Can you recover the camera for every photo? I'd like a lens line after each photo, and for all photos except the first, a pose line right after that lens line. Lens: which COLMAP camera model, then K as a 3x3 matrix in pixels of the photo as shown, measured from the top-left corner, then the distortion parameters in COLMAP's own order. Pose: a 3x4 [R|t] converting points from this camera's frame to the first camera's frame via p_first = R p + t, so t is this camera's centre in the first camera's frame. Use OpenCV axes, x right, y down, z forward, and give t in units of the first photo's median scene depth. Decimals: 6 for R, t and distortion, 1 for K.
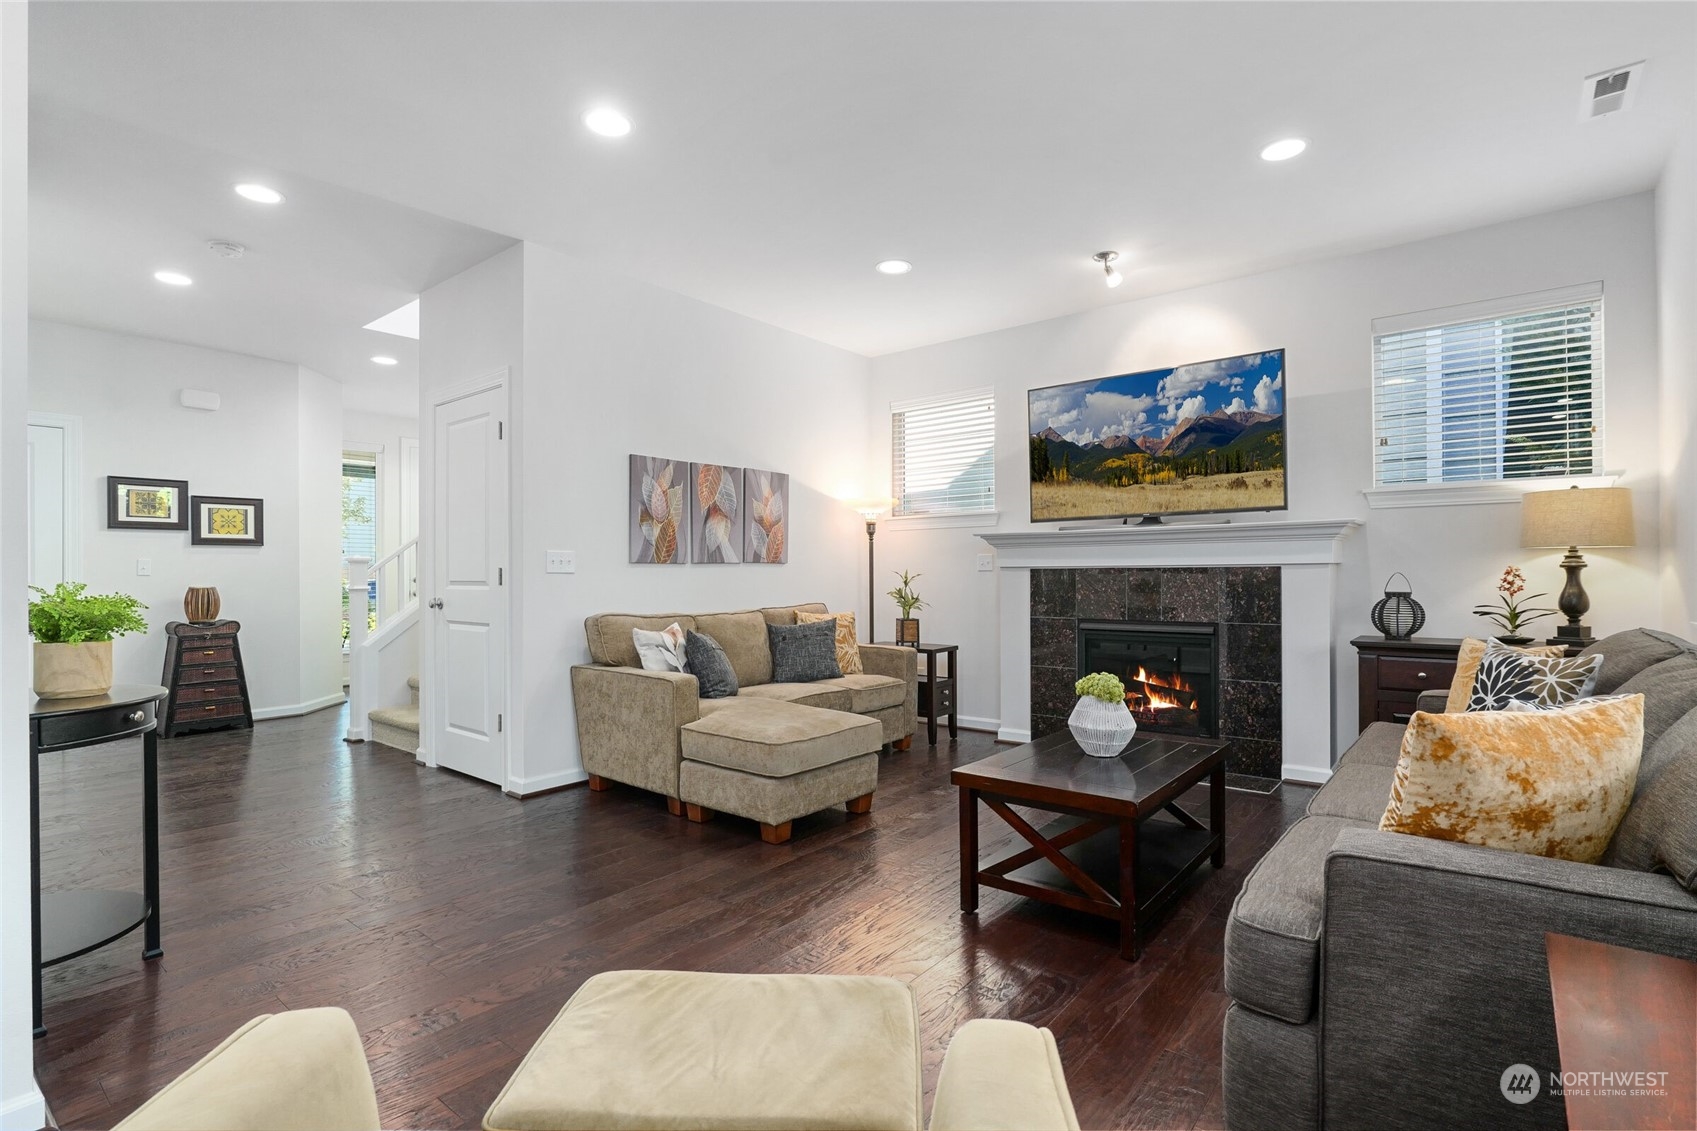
lens RADIAL K [[809.5, 0, 848.5], [0, 809.5, 565.5], [0, 0, 1]] dist [-0.001768, -0.000016]
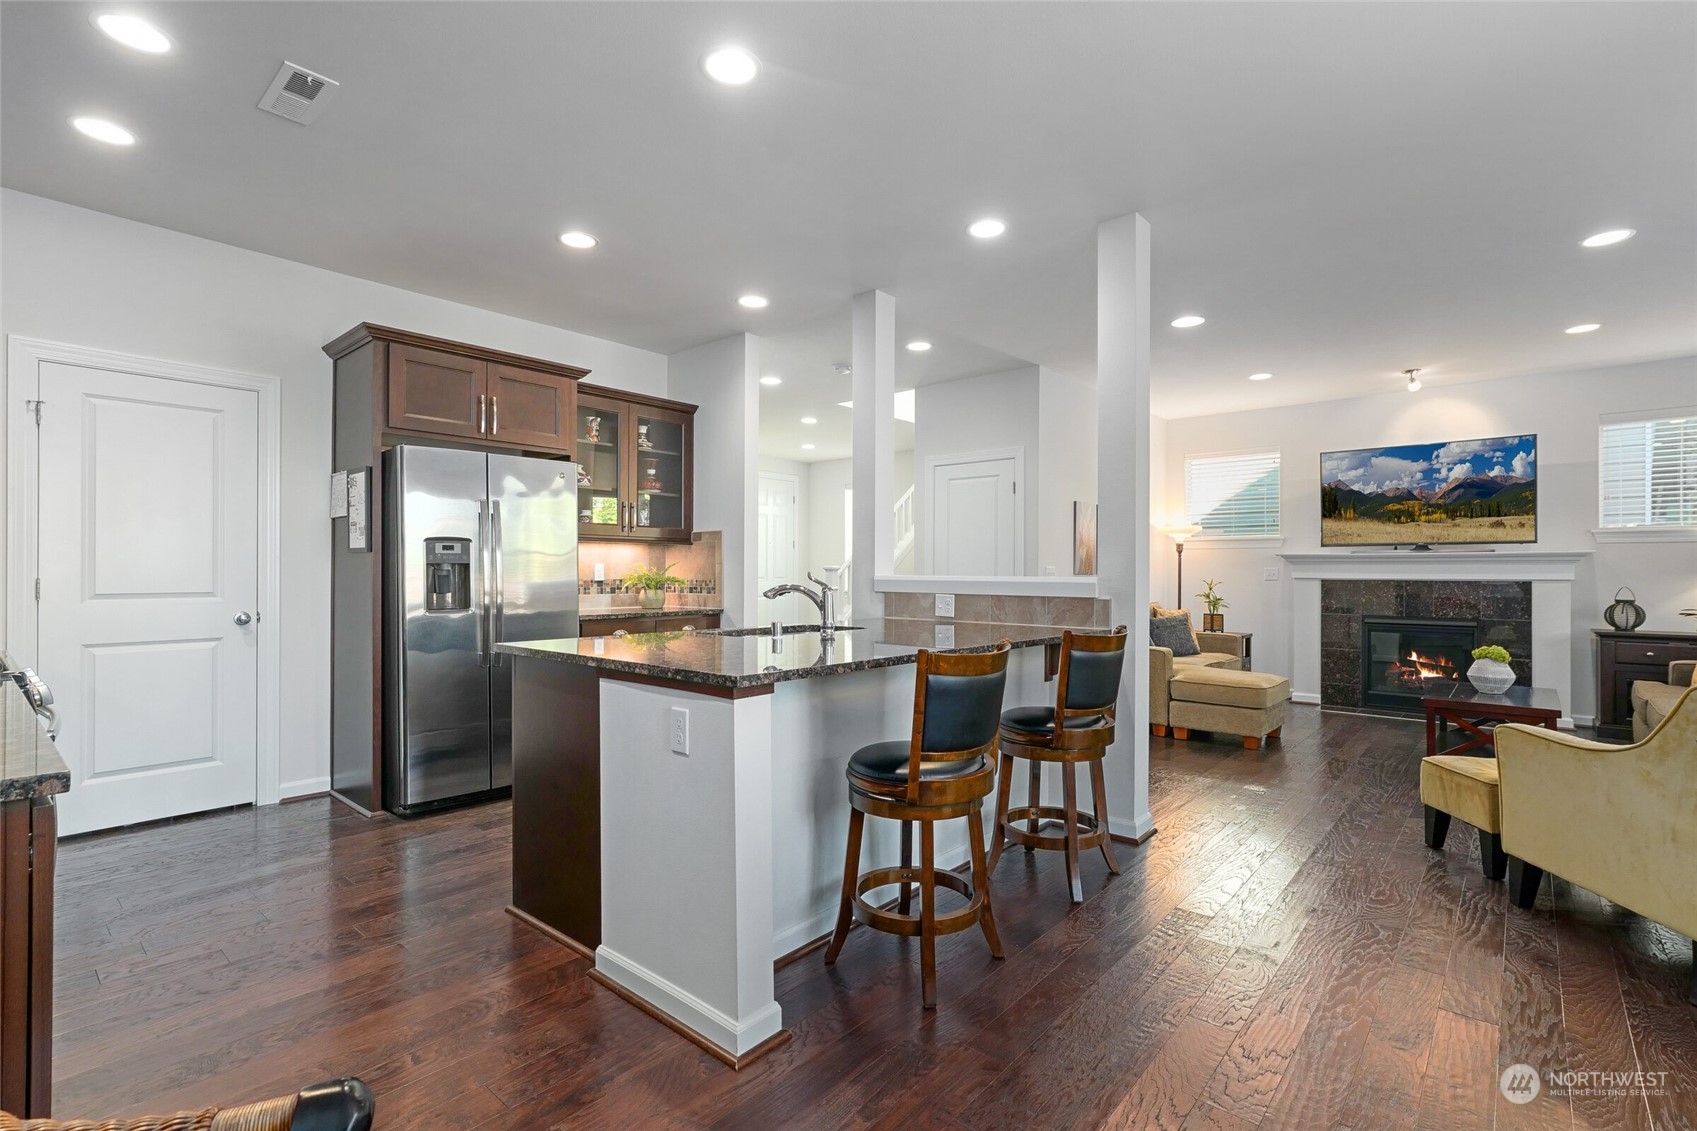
lens RADIAL K [[793.8, 0, 848.5], [0, 793.8, 565.5], [0, 0, 1]] dist [0.000900, 0.000095]
pose [[0.999214, 0.008992, -0.038597, -0.614382], [-0.008839, 0.999952, 0.004136, -0.021302], [0.038633, -0.003792, 0.999246, -0.464972]]
